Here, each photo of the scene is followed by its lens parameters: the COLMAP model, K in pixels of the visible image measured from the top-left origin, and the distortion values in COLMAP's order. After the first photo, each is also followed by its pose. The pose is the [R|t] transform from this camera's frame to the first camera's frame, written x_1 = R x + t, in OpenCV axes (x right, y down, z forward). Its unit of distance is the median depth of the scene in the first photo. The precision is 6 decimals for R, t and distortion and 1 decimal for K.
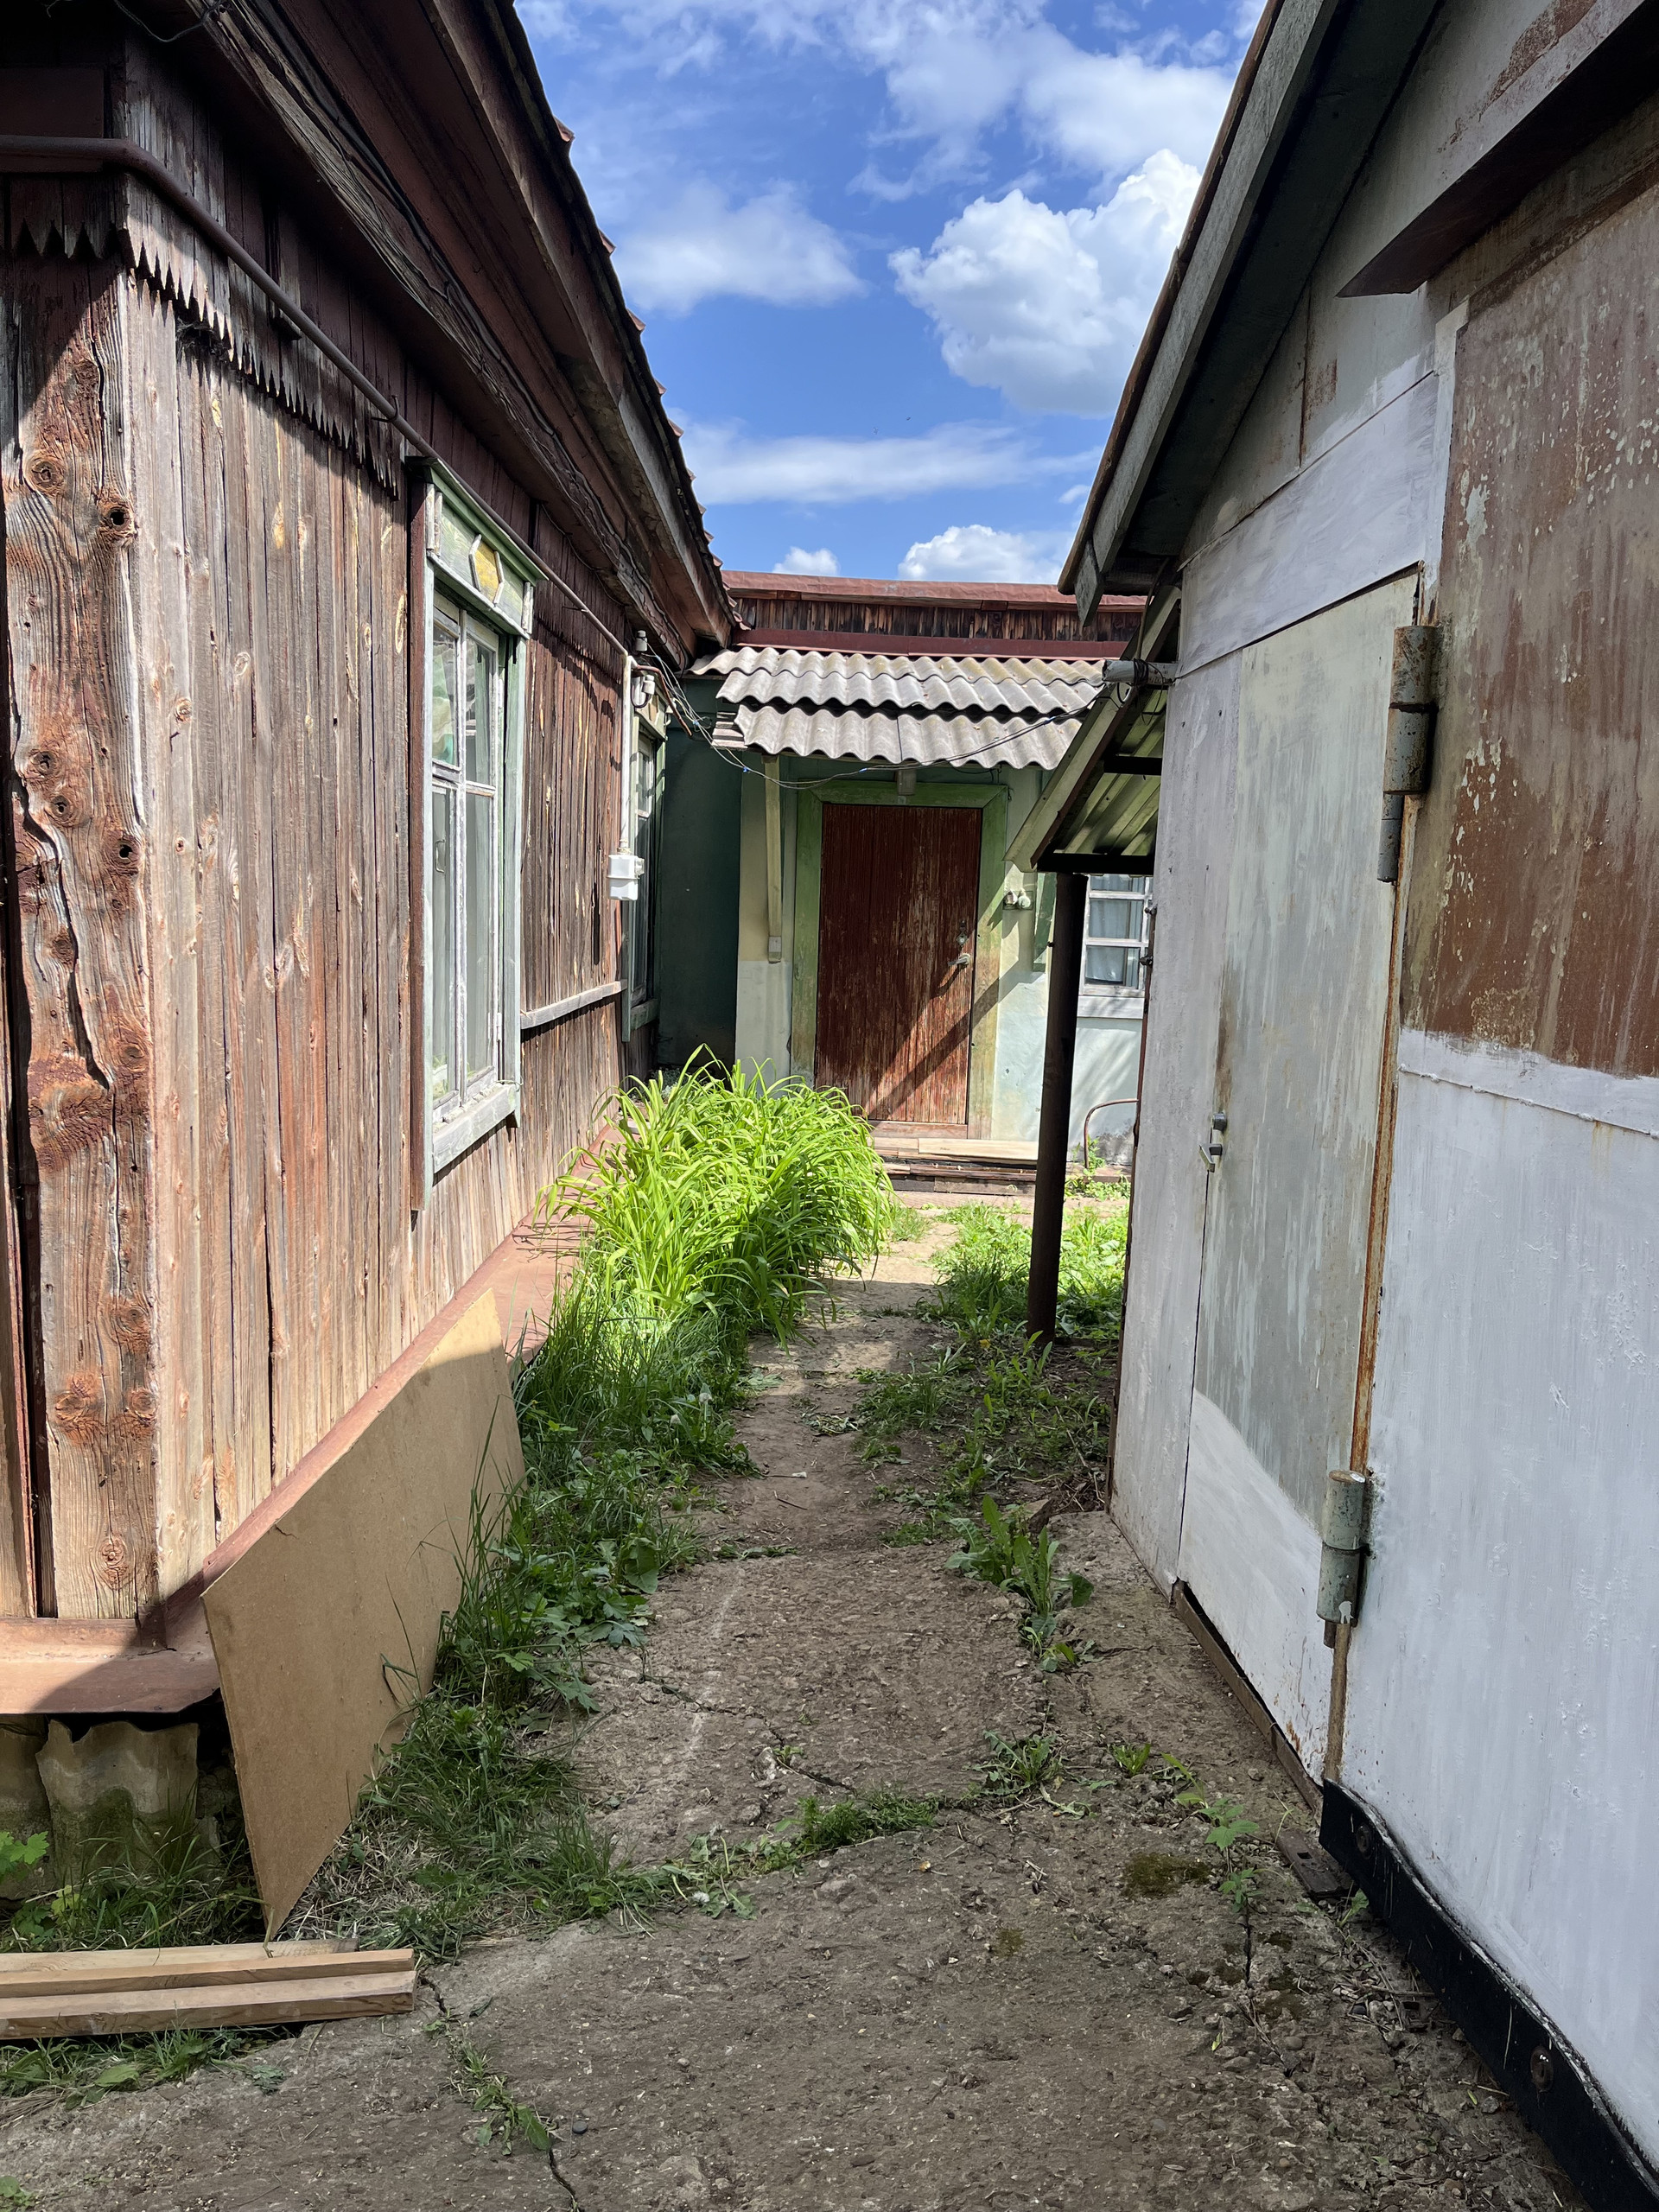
lens RADIAL K [[1667.1, 0, 828.1], [0, 1667.1, 1108.3], [0, 0, 1]] dist [0.003052, 0.000206]
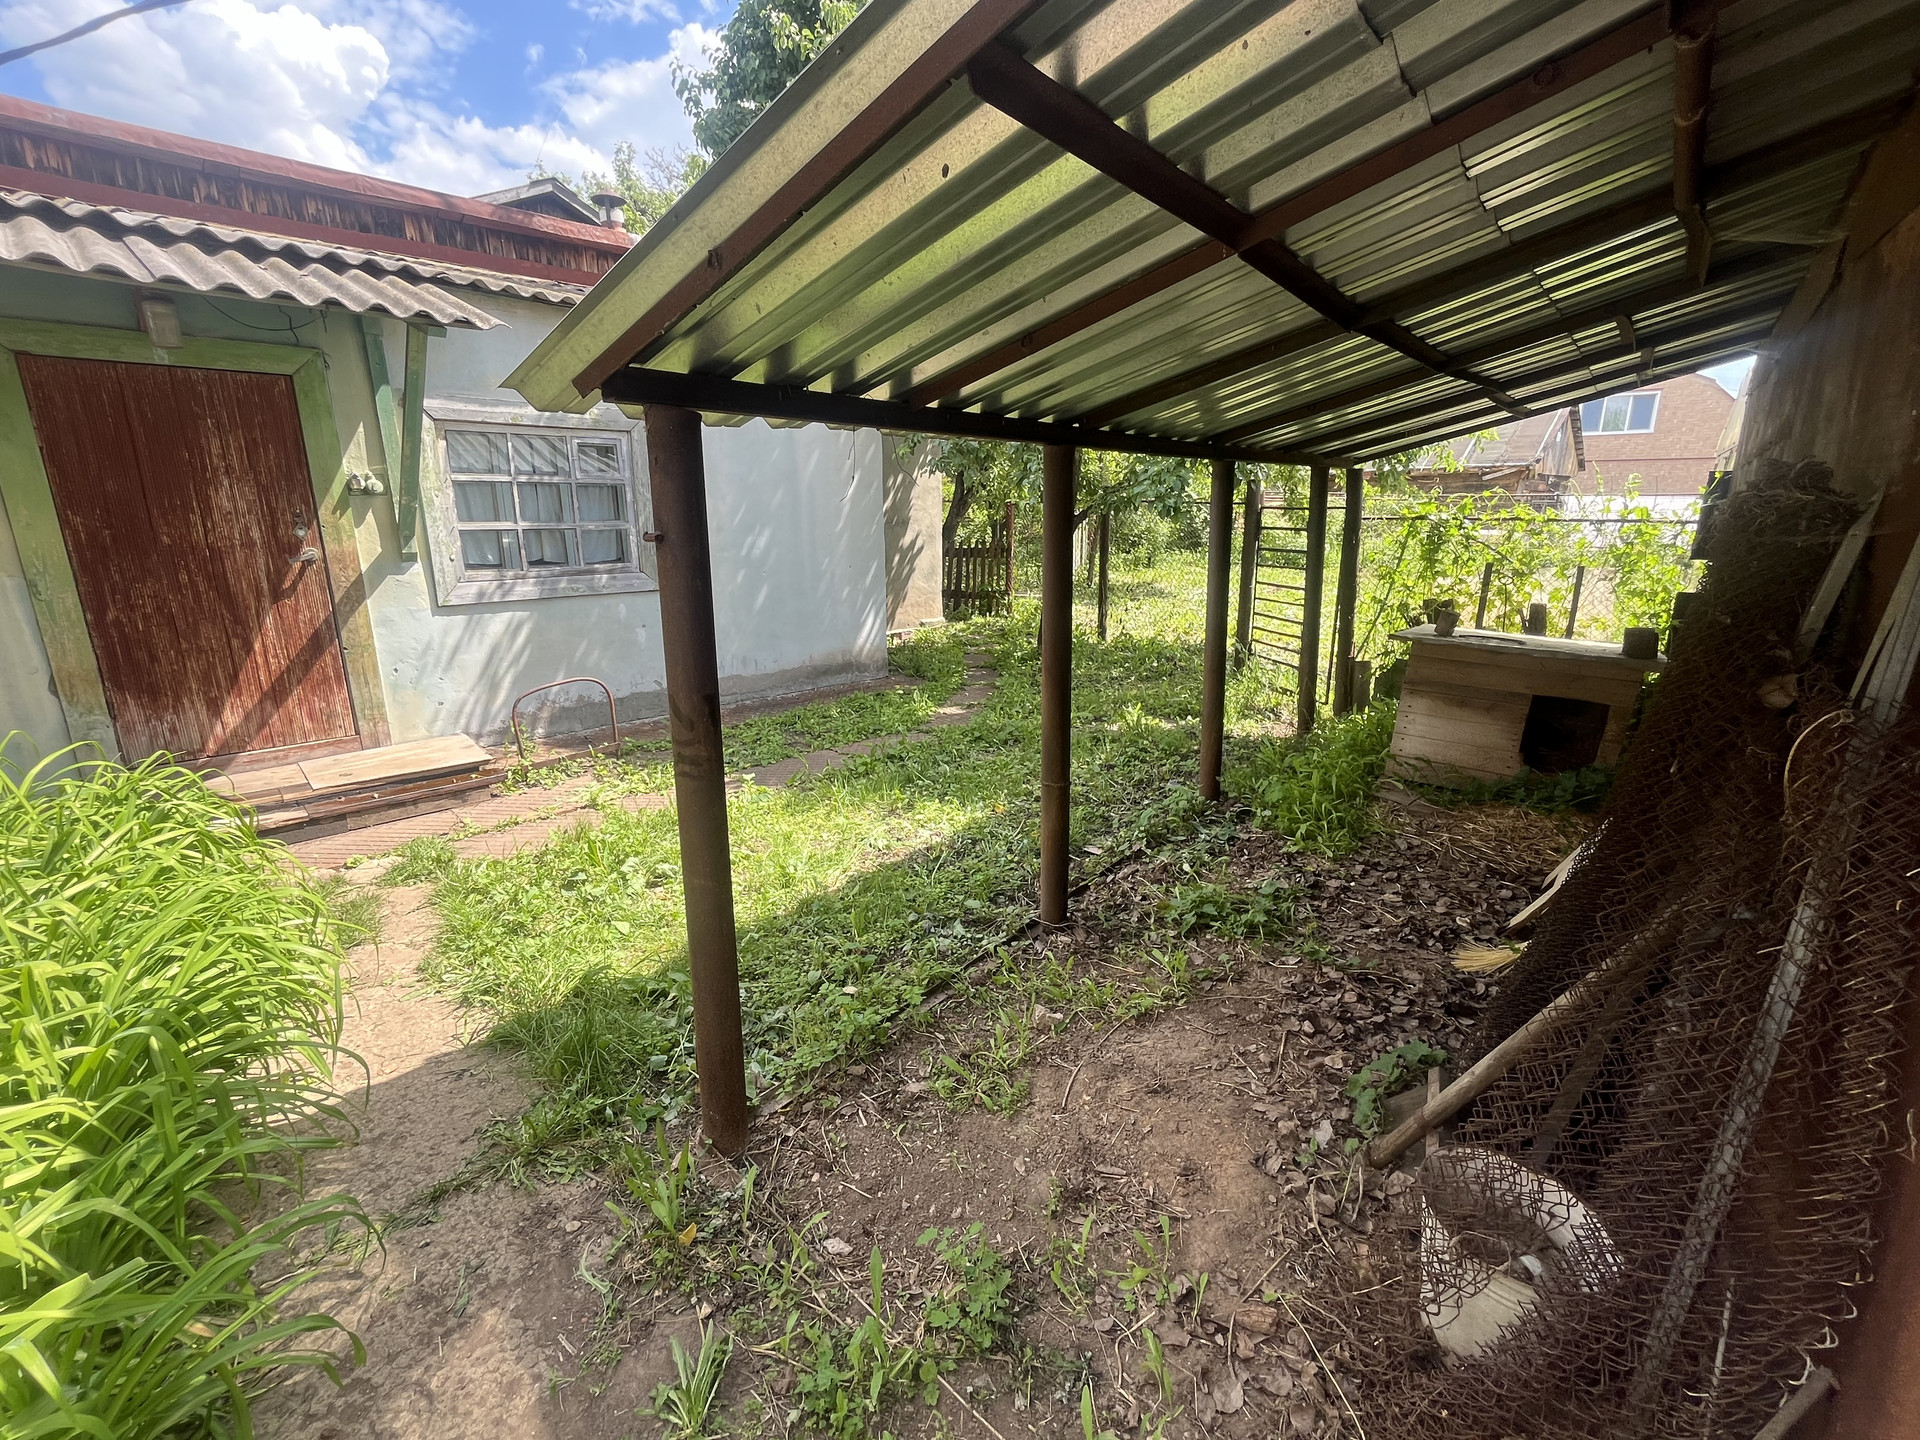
lens RADIAL K [[822.9, 0, 962.9], [0, 822.9, 717.3], [0, 0, 1]] dist [-0.002963, 0.000269]
pose [[0.686476, -0.212865, 0.695298, -0.001525], [0.109539, 0.975554, 0.190516, -0.050293], [-0.718854, -0.054622, 0.693011, 0.445241]]
